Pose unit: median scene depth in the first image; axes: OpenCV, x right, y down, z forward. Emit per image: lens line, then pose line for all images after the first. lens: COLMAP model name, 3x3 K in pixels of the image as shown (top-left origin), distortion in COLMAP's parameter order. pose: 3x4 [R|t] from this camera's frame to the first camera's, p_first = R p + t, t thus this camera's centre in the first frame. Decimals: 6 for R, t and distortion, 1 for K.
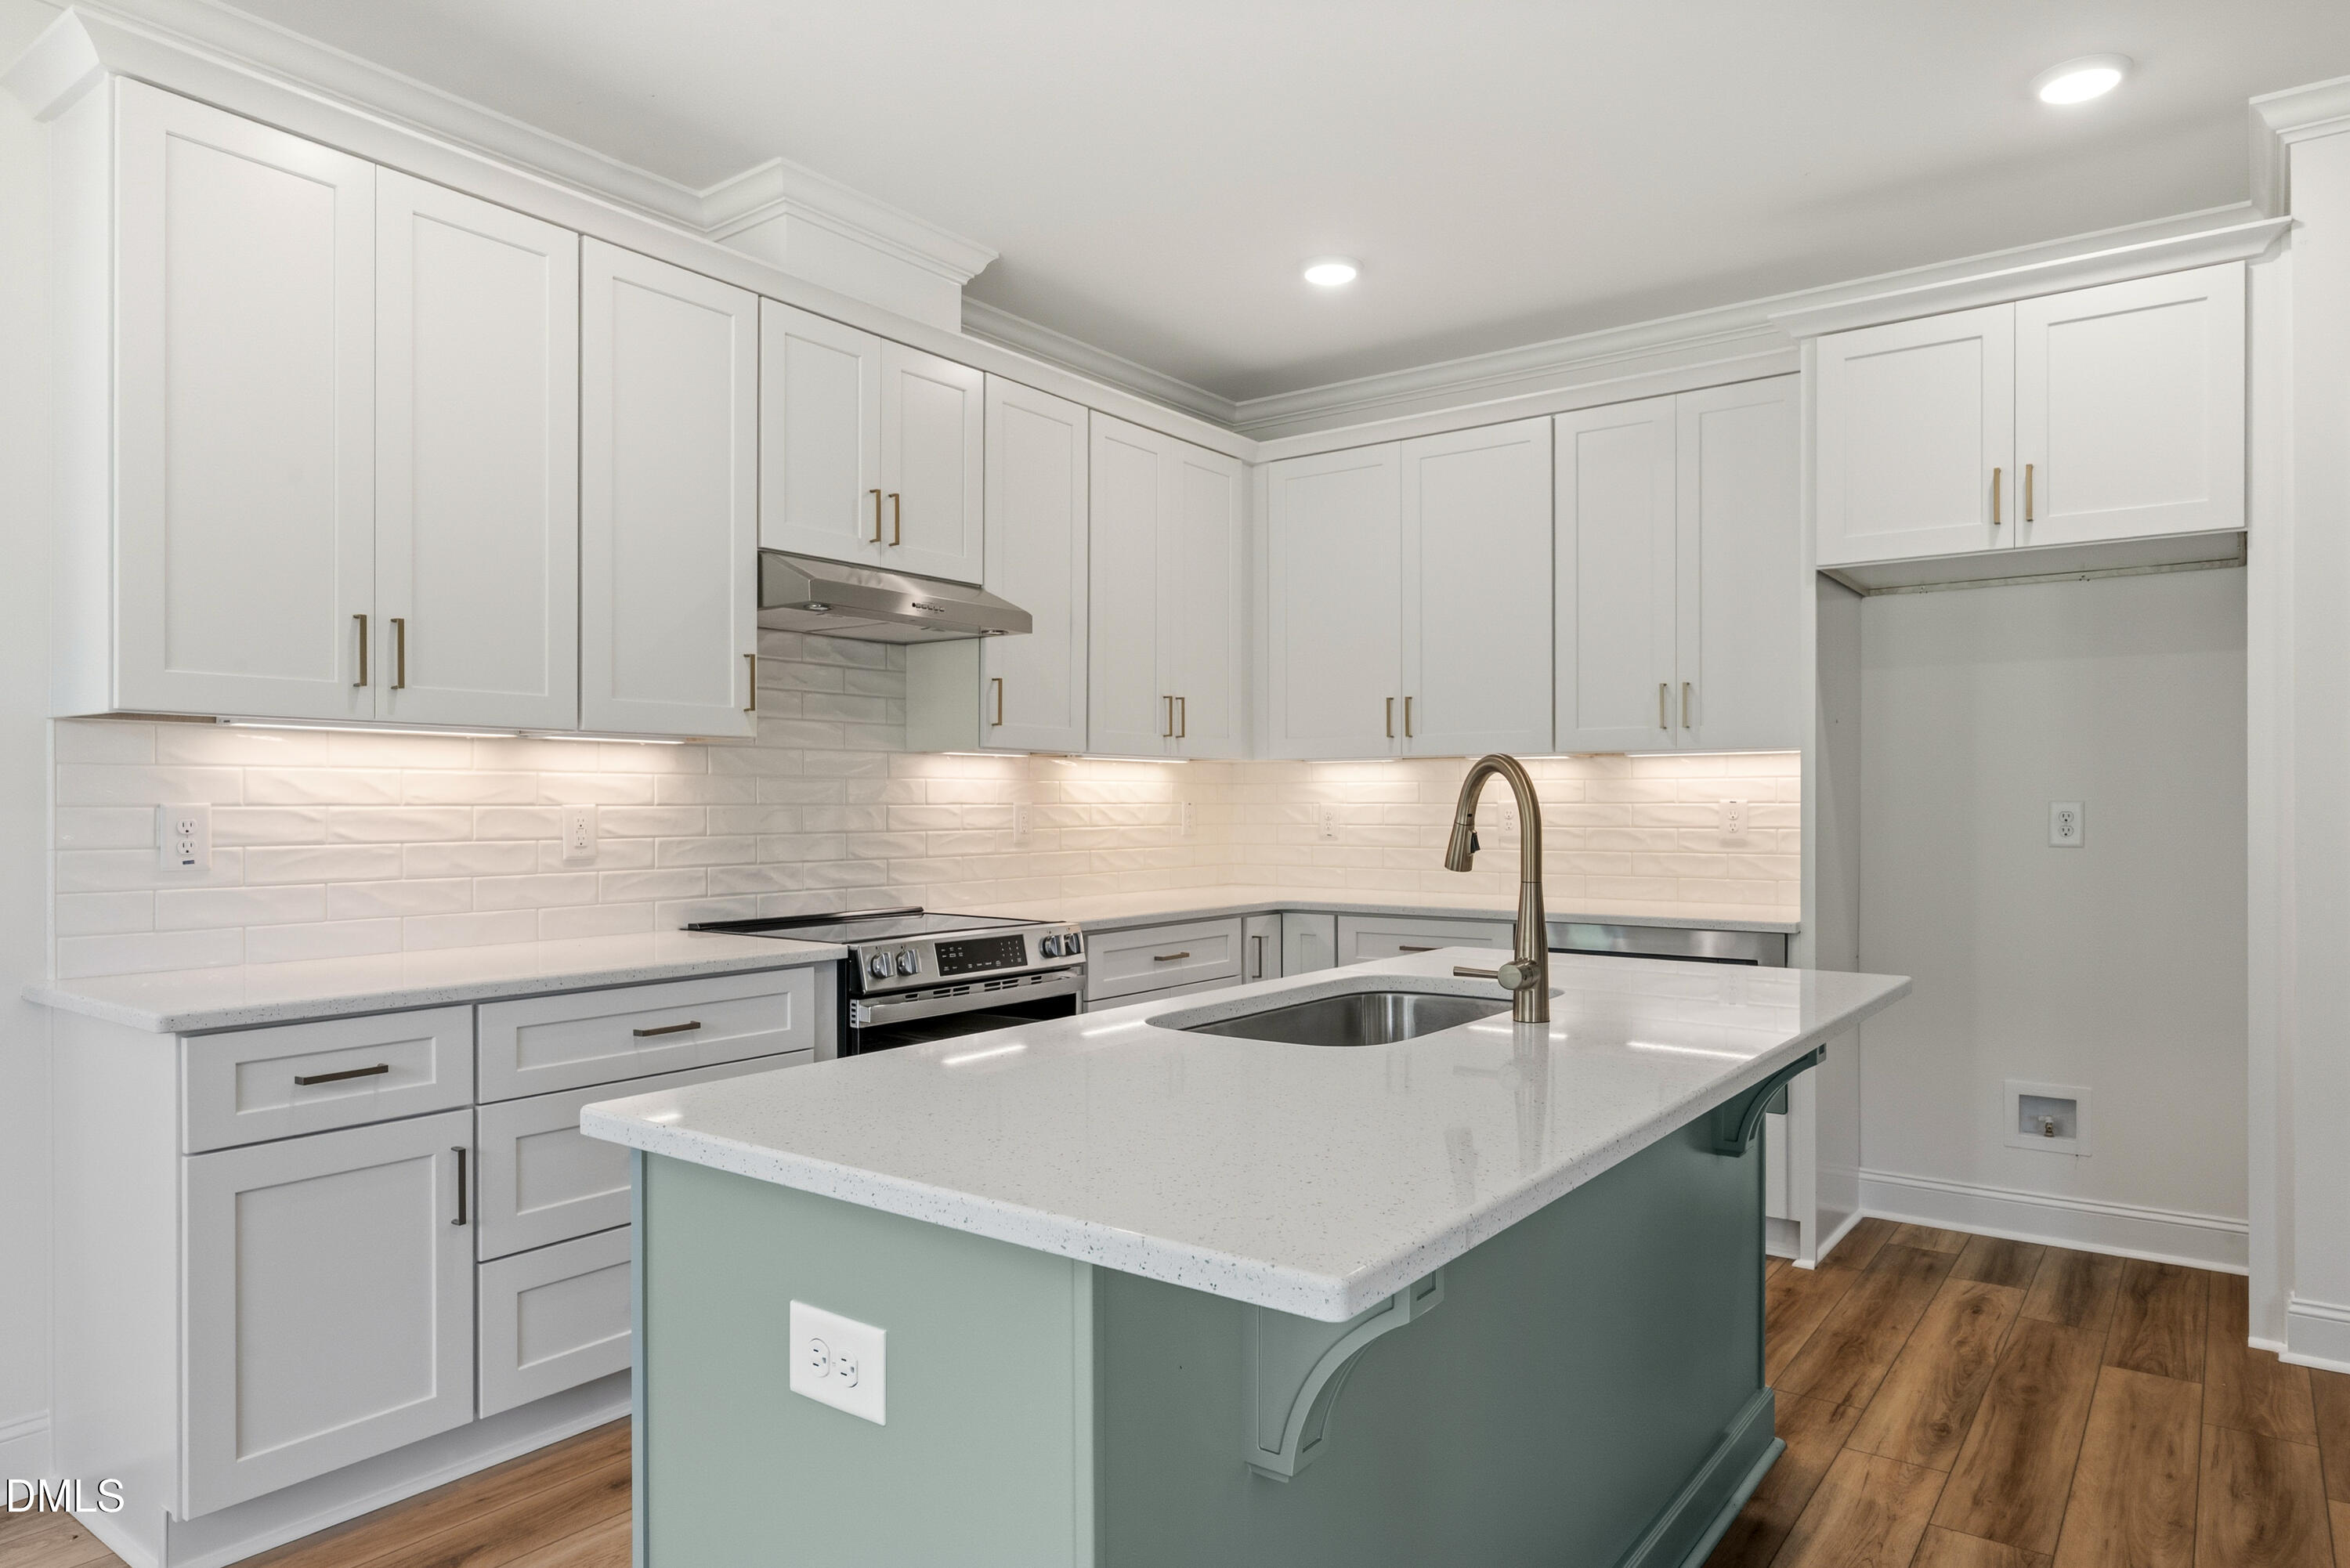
lens RADIAL K [[1439.0, 0, 1207.4], [0, 1439.0, 822.2], [0, 0, 1]] dist [0.000417, -0.002649]
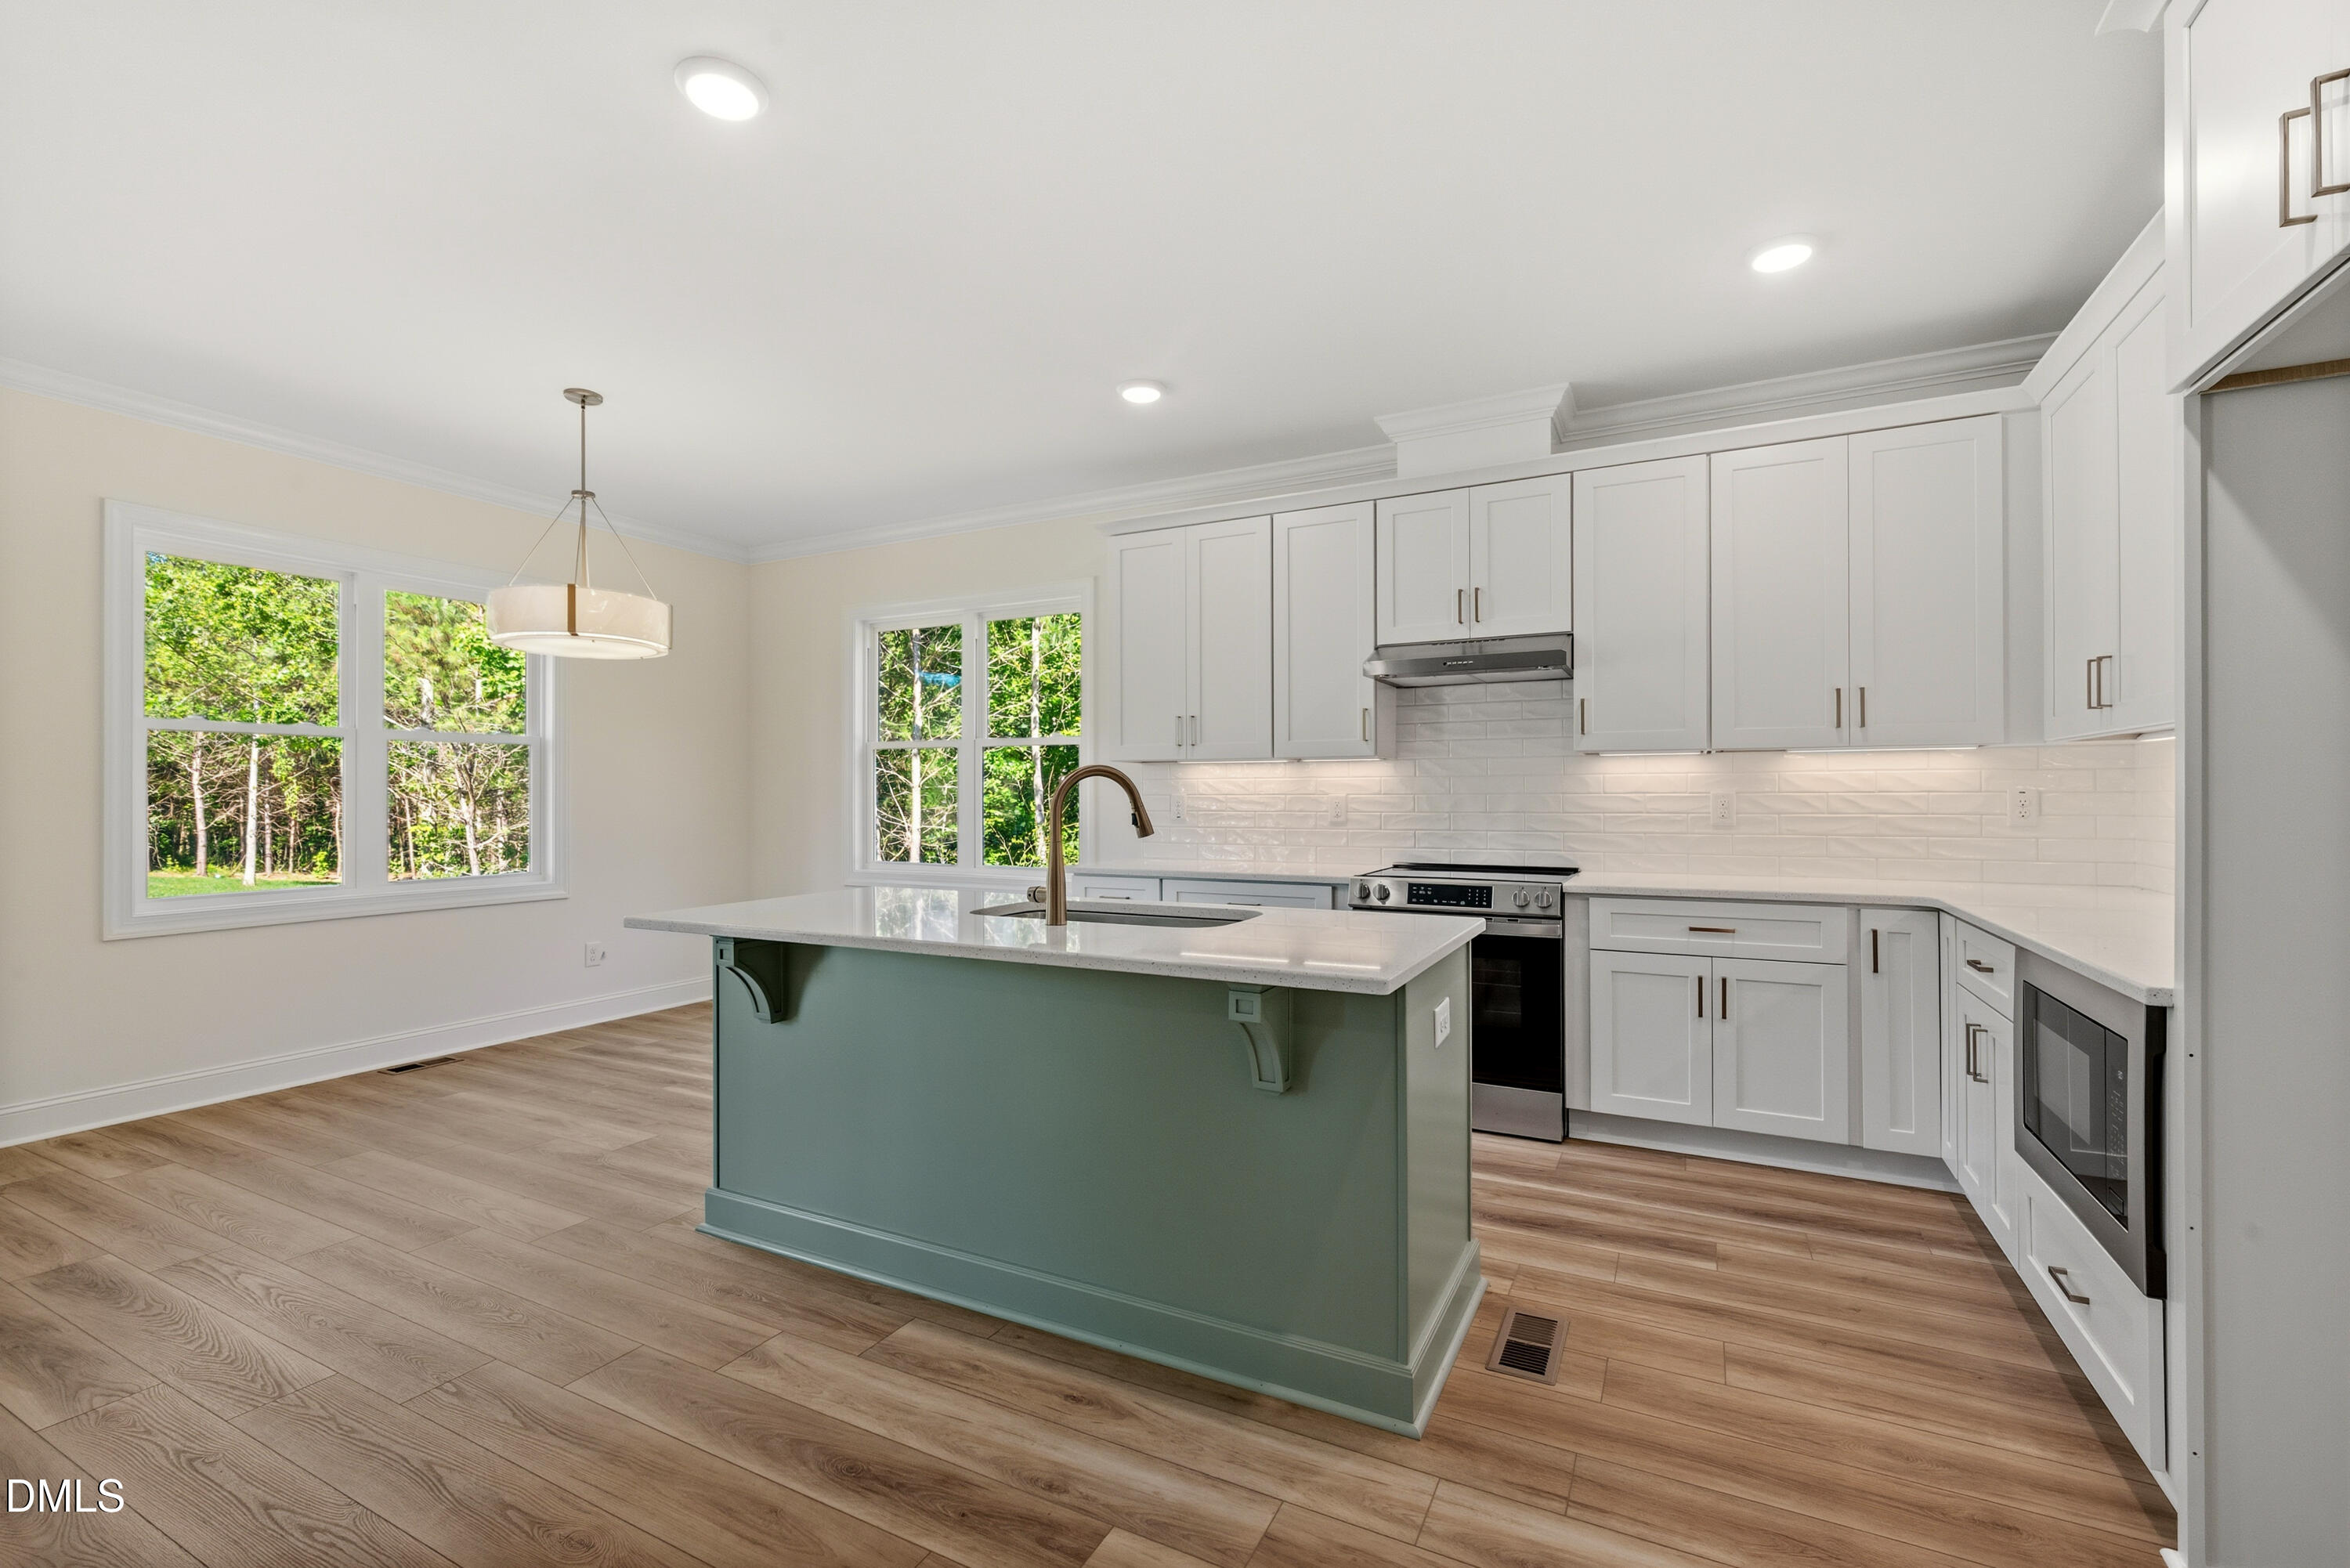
lens RADIAL K [[1023.0, 0, 1177.6], [0, 1023.0, 787.8], [0, 0, 1]] dist [0.003980, -0.000197]
pose [[0.144352, -0.003013, -0.989522, 0.867396], [-0.006953, 0.999968, -0.004059, -0.013667], [0.989502, 0.007466, 0.144326, 0.580368]]
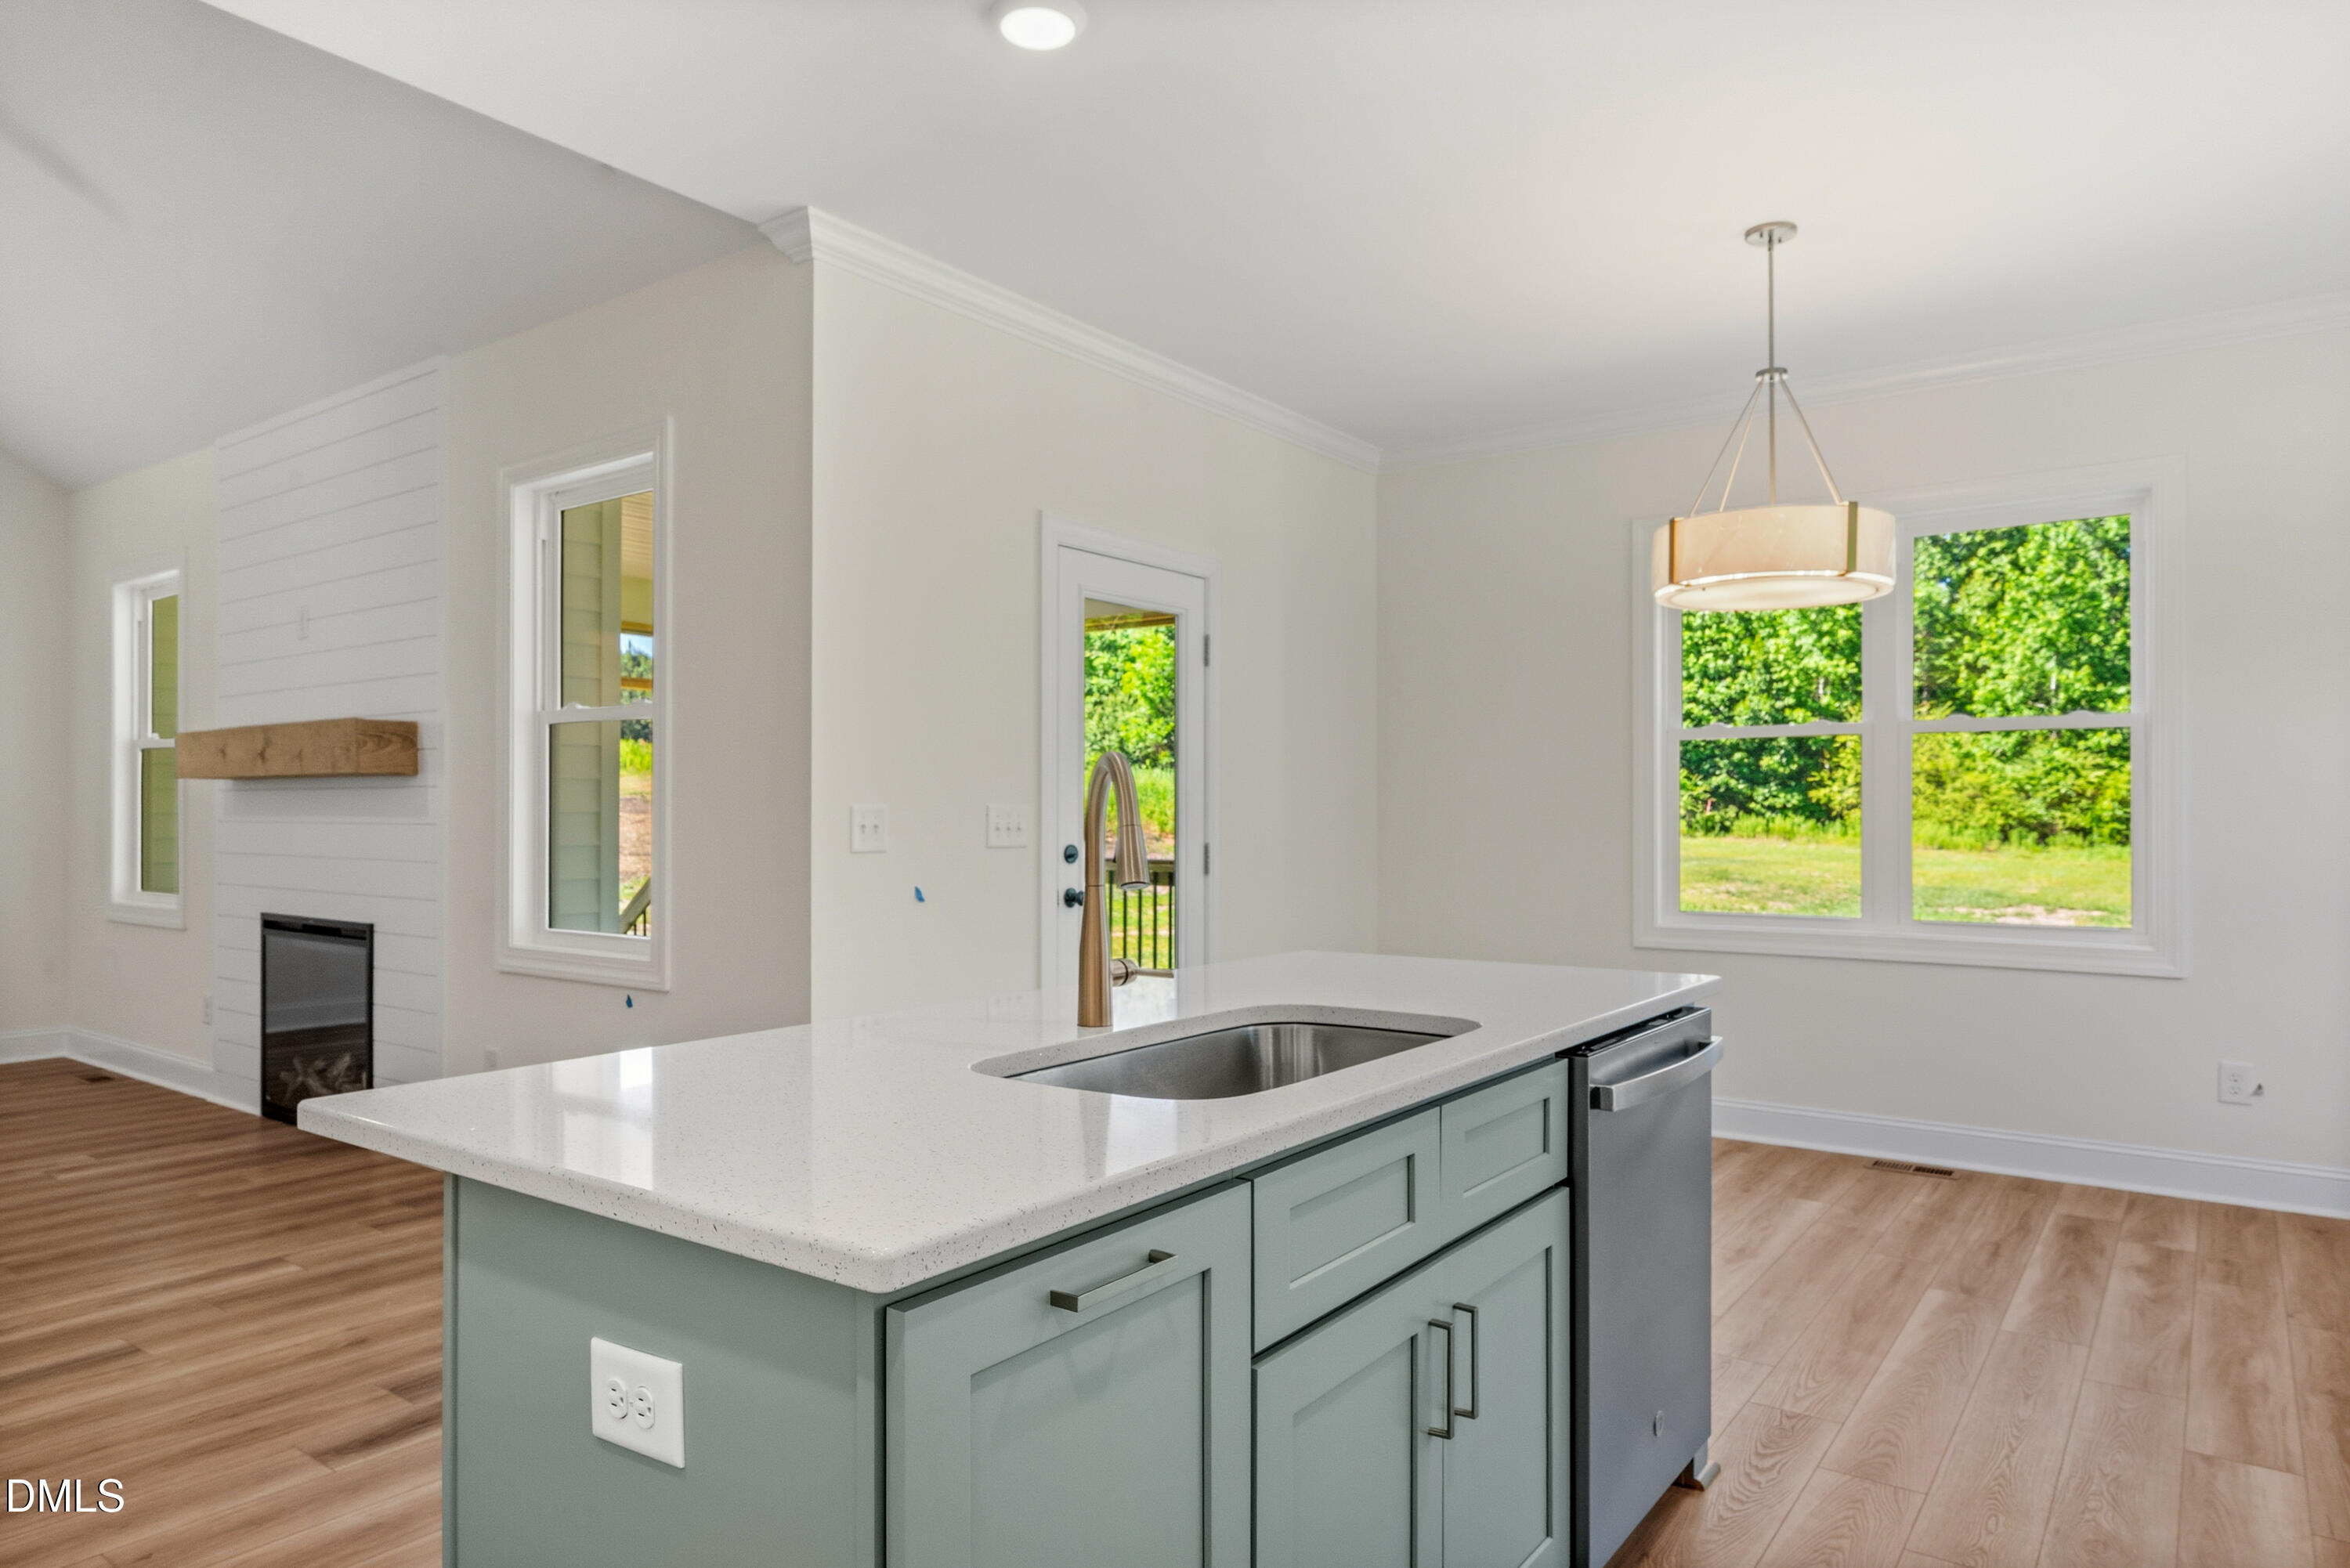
lens RADIAL K [[1439.0, 0, 1177.8], [0, 1439.0, 805.3], [0, 0, 1]] dist [0.000417, -0.002649]
pose [[-0.999932, 0.000876, 0.011624, 0.093452], [0.000948, 0.999981, 0.006160, -0.011327], [-0.011618, 0.006171, -0.999913, 1.196651]]
